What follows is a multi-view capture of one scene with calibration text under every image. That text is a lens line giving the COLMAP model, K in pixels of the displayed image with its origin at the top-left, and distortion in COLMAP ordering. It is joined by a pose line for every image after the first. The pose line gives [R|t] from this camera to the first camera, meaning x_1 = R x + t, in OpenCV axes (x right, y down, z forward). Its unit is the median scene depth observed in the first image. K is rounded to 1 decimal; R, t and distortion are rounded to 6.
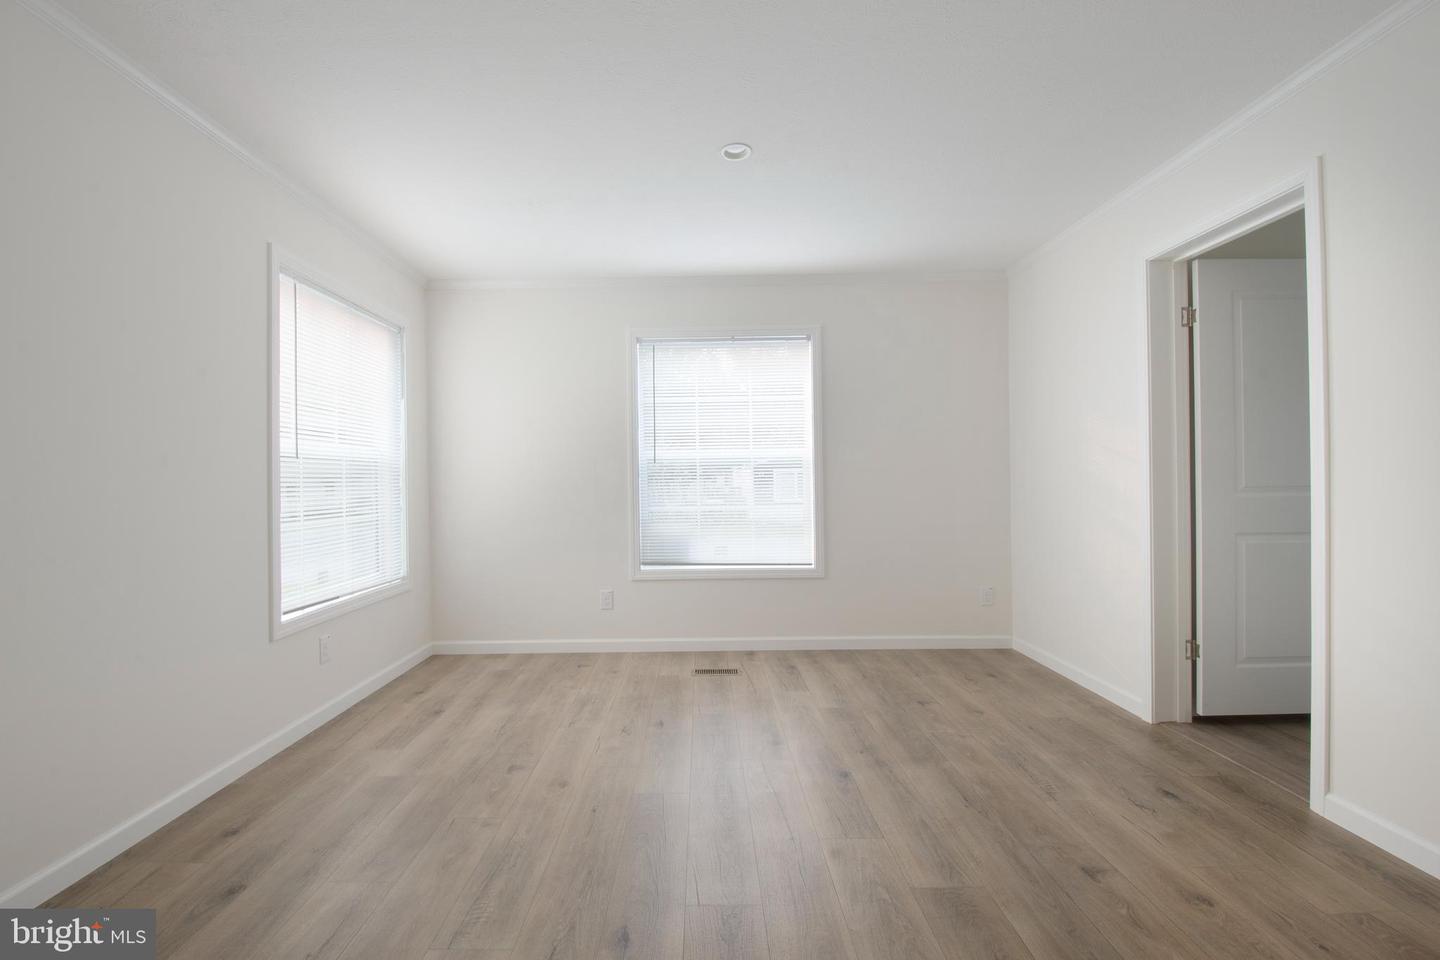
lens RADIAL K [[629.9, 0, 697.8], [0, 629.9, 481.1], [0, 0, 1]] dist [-0.003289, -0.009077]
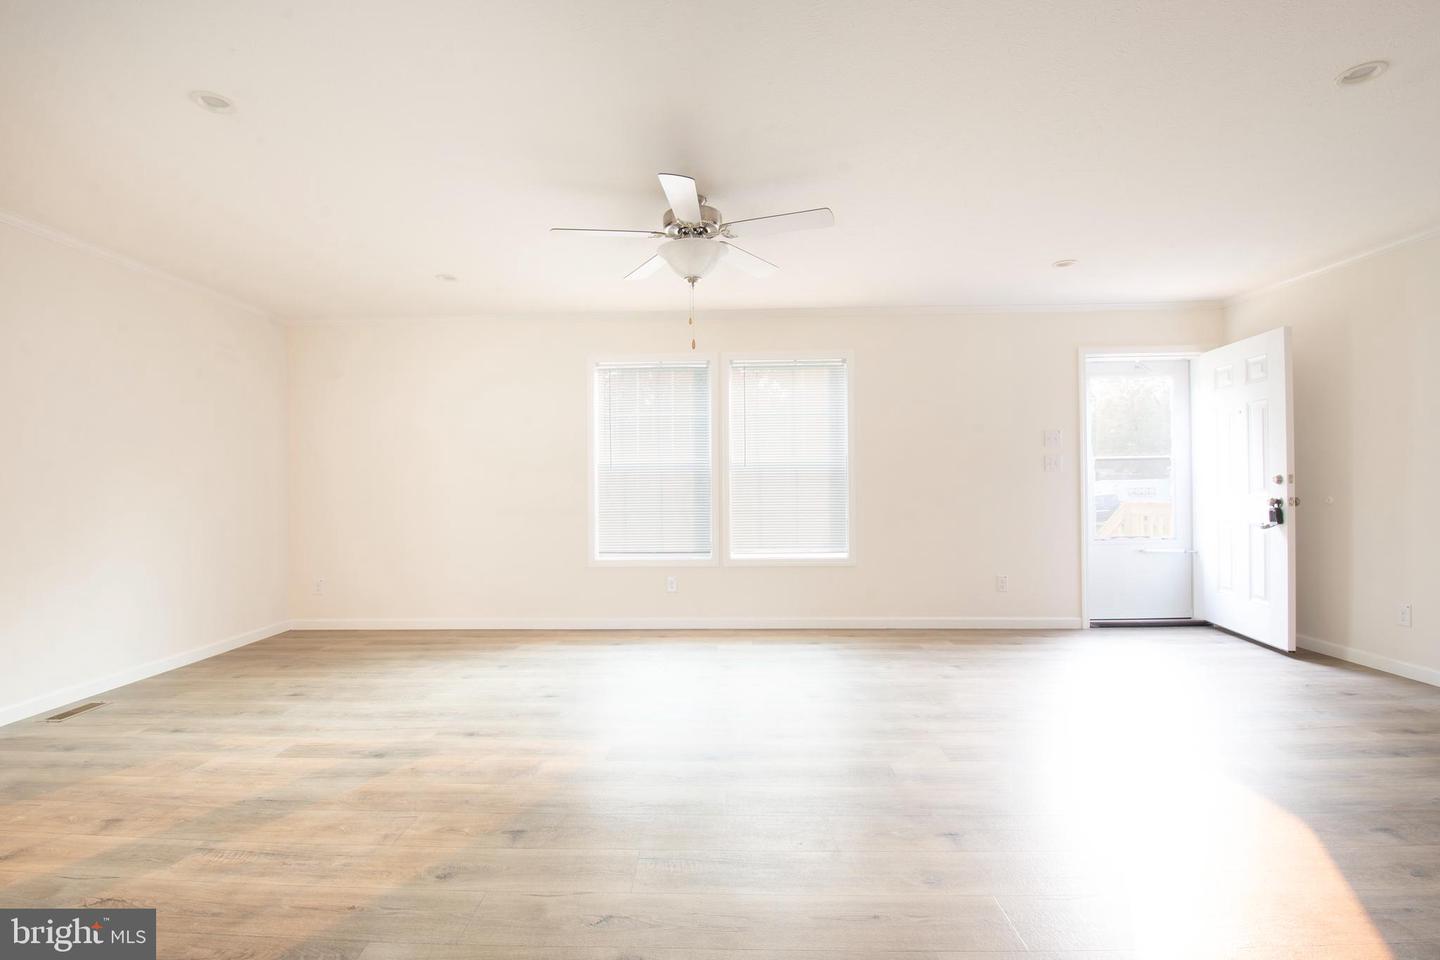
lens RADIAL K [[629.9, 0, 697.8], [0, 629.9, 481.1], [0, 0, 1]] dist [-0.003289, -0.009077]
pose [[-0.023182, 0.003341, -0.999726, 1.378272], [0.012907, 0.999912, 0.003042, -0.005268], [0.999648, -0.012833, -0.023223, 1.072361]]
